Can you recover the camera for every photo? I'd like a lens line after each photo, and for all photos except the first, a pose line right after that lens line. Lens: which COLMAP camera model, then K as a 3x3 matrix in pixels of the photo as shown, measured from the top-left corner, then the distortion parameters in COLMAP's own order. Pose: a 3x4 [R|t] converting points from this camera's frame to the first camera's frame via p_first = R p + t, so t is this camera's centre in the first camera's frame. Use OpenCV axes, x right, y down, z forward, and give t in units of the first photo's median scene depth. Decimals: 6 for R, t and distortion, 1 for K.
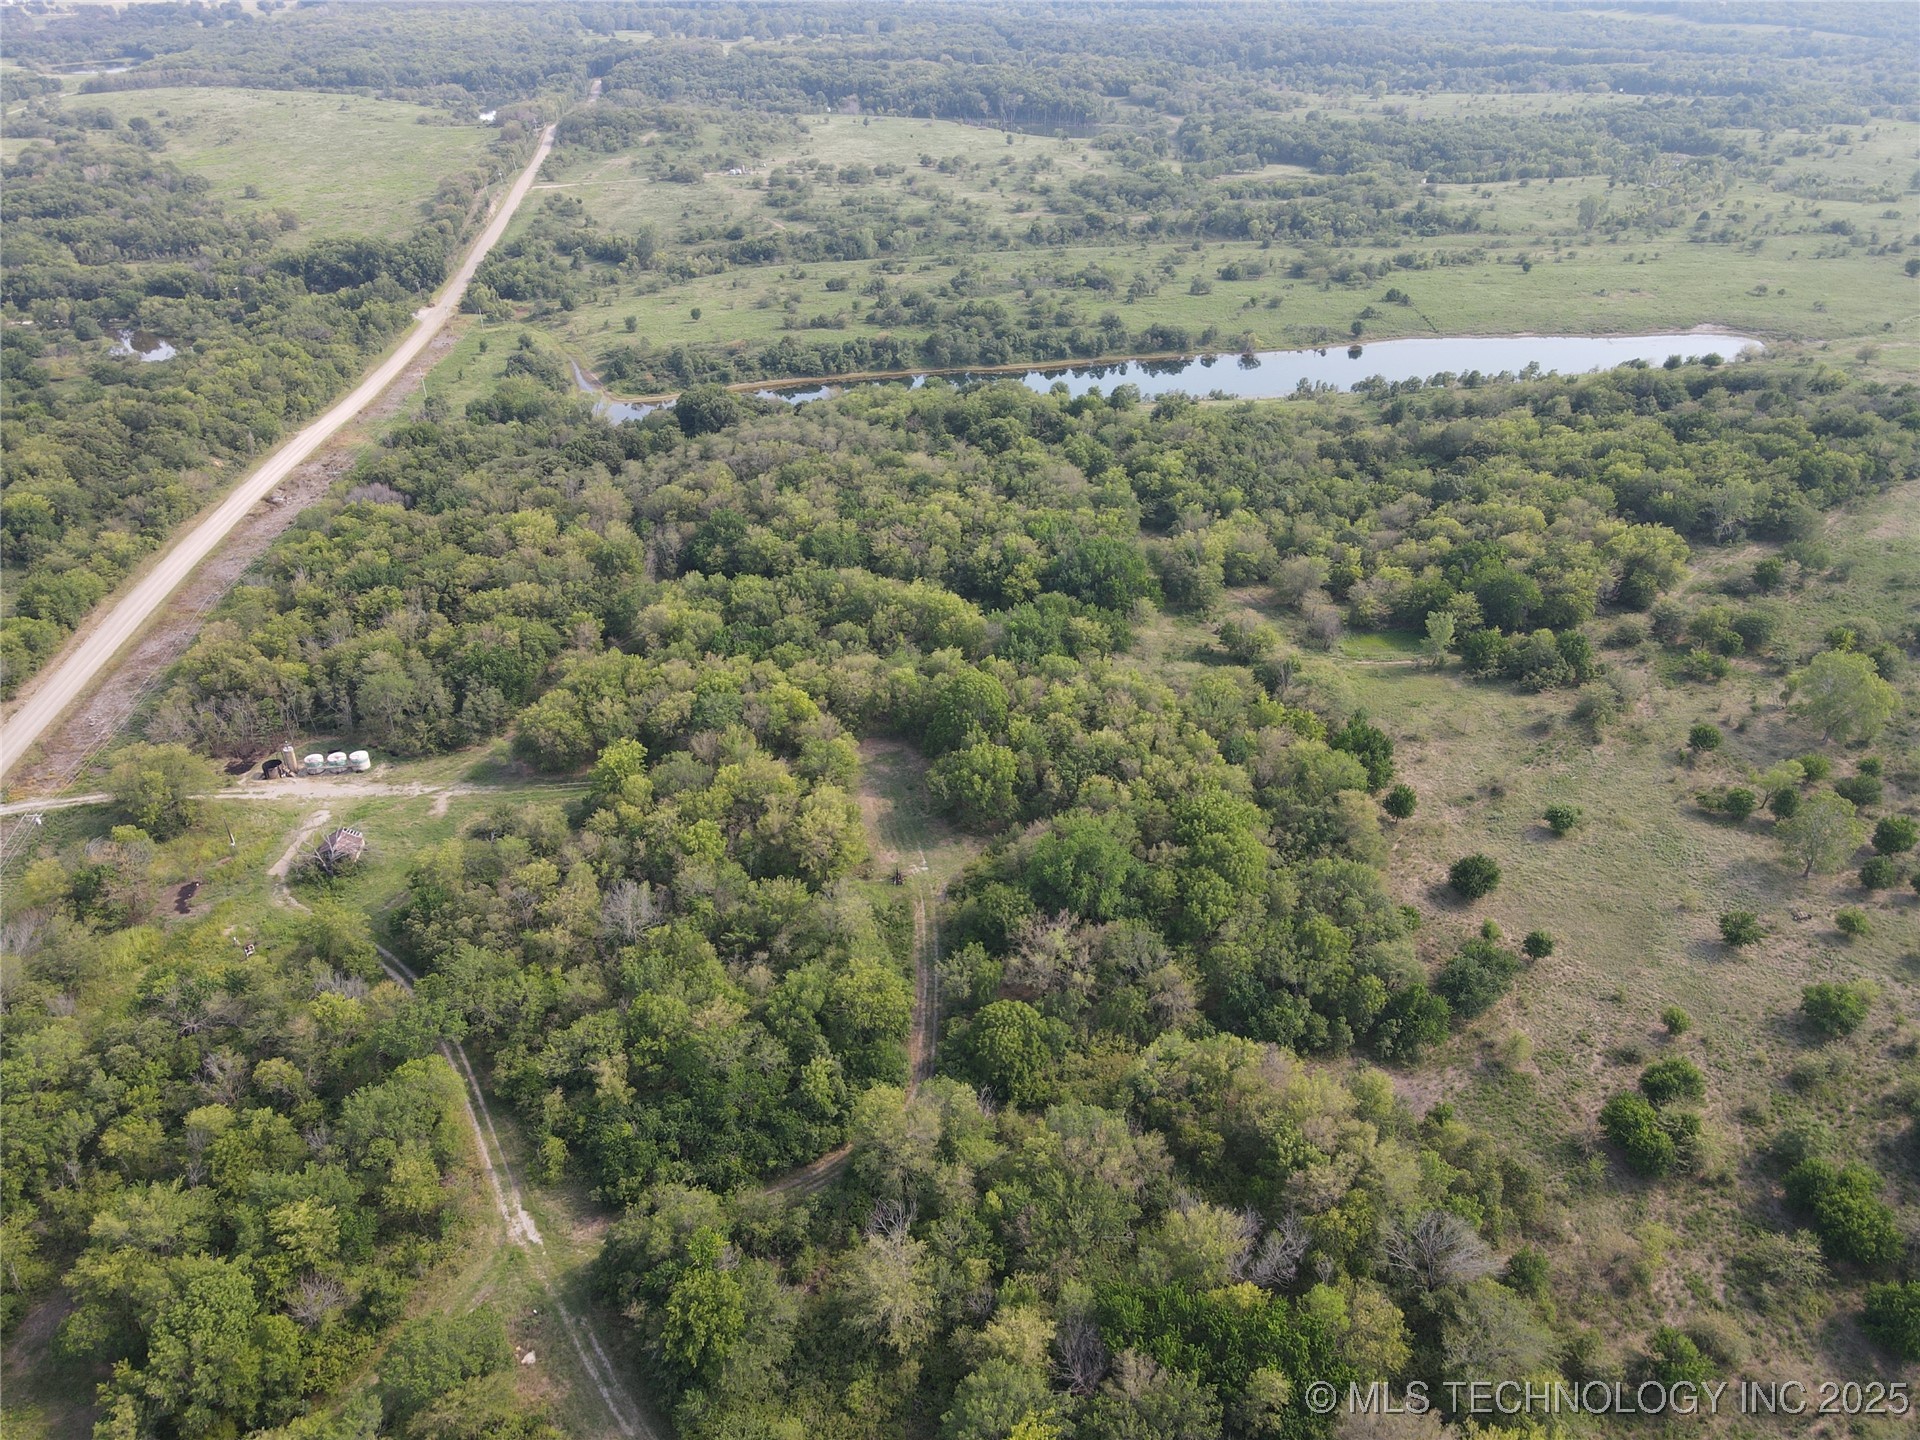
lens RADIAL K [[1400.2, 0, 964.4], [0, 1400.2, 733.9], [0, 0, 1]] dist [0.006628, 0.015672]
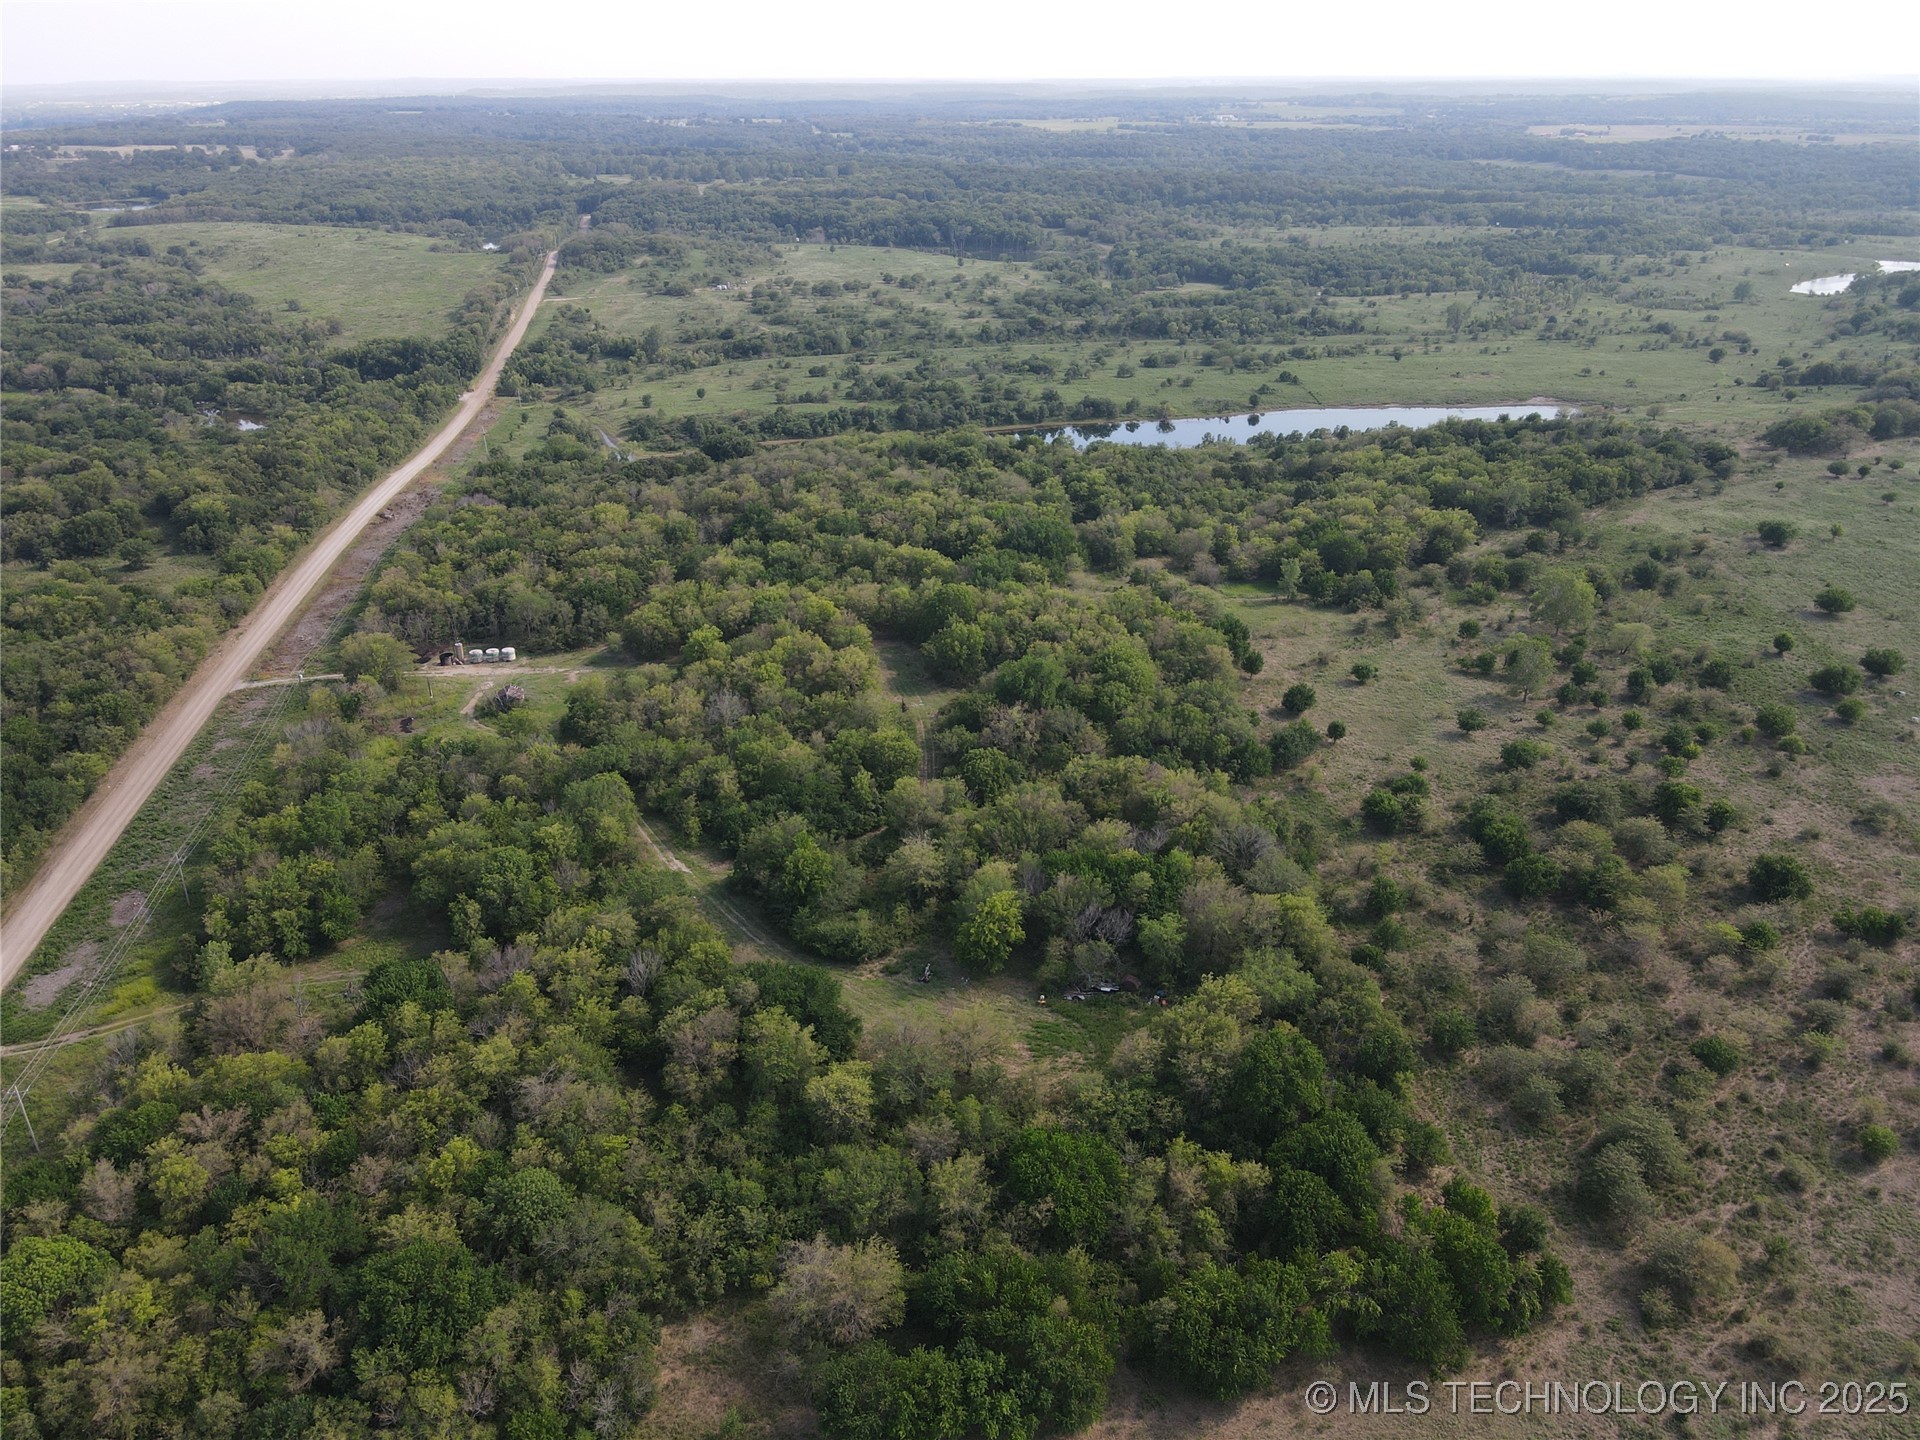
lens RADIAL K [[1405.3, 0, 964.3], [0, 1405.3, 726.7], [0, 0, 1]] dist [-0.000631, 0.031900]
pose [[0.999364, -0.013075, 0.033178, -0.011181], [0.016133, 0.995474, -0.093651, 0.087424], [-0.031803, 0.094127, 0.995052, -0.148224]]
